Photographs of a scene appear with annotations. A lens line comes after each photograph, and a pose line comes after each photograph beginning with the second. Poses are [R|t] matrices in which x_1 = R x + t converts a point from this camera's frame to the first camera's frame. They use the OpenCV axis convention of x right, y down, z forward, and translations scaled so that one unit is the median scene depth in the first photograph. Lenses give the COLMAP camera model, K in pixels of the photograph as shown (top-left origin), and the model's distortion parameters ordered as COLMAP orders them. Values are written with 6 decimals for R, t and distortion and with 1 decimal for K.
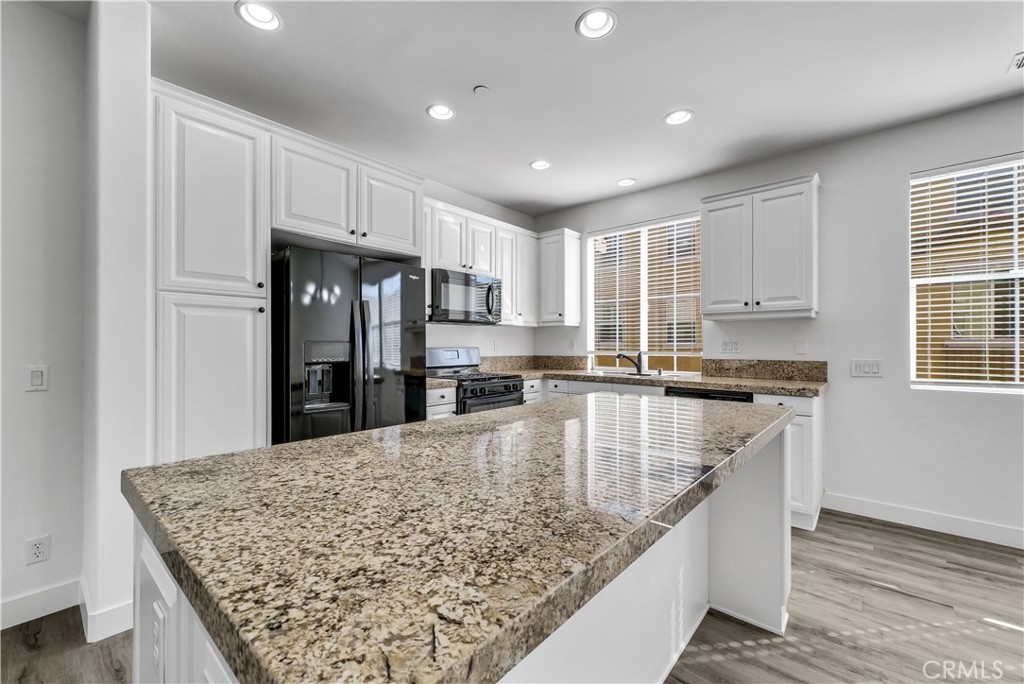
lens RADIAL K [[416.9, 0, 511.9], [0, 416.9, 343.7], [0, 0, 1]] dist [0.002451, 0.000028]
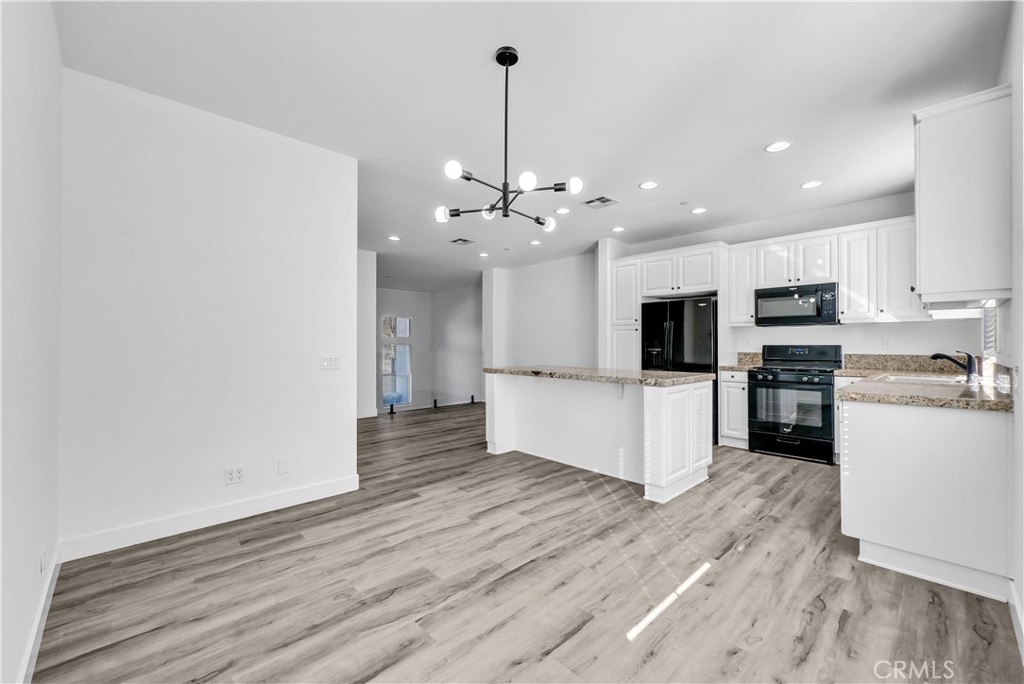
lens RADIAL K [[416.9, 0, 511.9], [0, 416.9, 343.7], [0, 0, 1]] dist [0.002451, 0.000028]
pose [[-0.092439, -0.001479, -0.995717, 1.583320], [0.002966, 0.999994, -0.001761, 0.006108], [0.995714, -0.003116, -0.092434, 0.361974]]
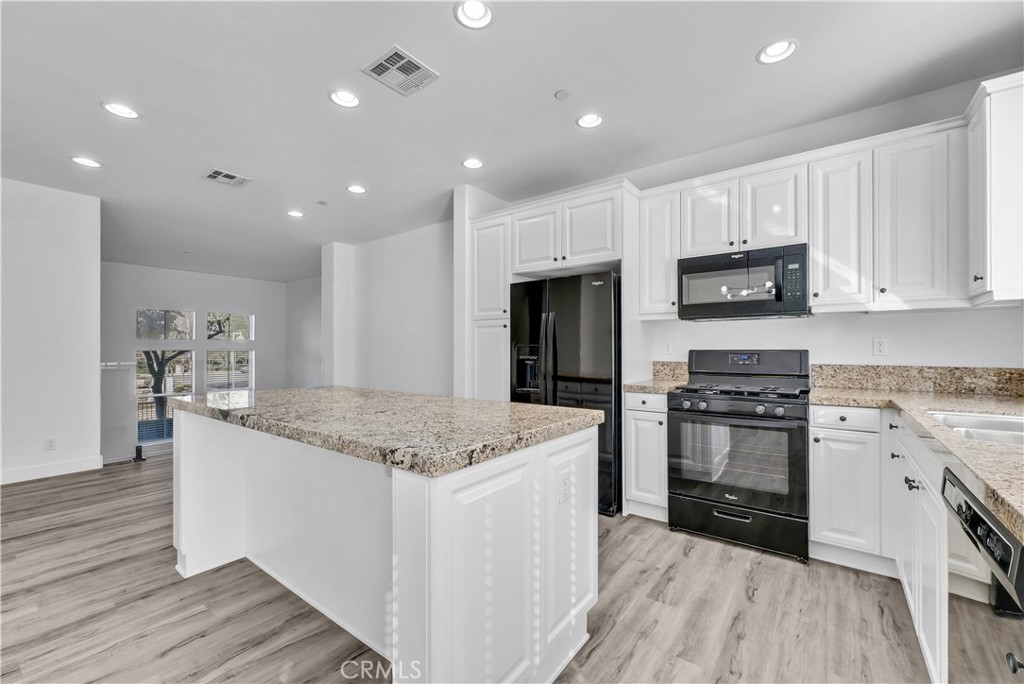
lens RADIAL K [[420.4, 0, 511.8], [0, 420.4, 347.7], [0, 0, 1]] dist [0.003446, -0.000467]
pose [[0.066560, -0.002510, -0.997779, 0.818402], [0.004678, 0.999987, -0.002203, 0.006410], [0.997771, -0.004521, 0.066571, 0.706867]]
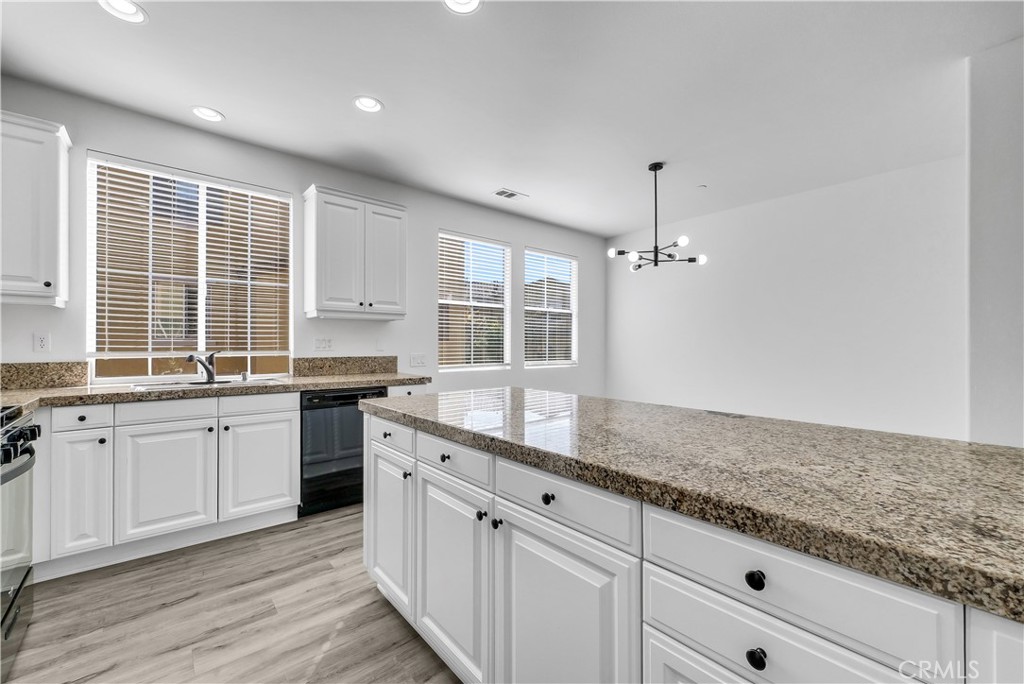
lens RADIAL K [[416.9, 0, 511.9], [0, 416.9, 343.7], [0, 0, 1]] dist [0.002451, 0.000028]
pose [[0.147942, 0.000375, 0.988996, -0.484742], [-0.005898, 0.999982, 0.000503, 0.002530], [-0.988978, -0.005907, 0.147942, 0.520162]]
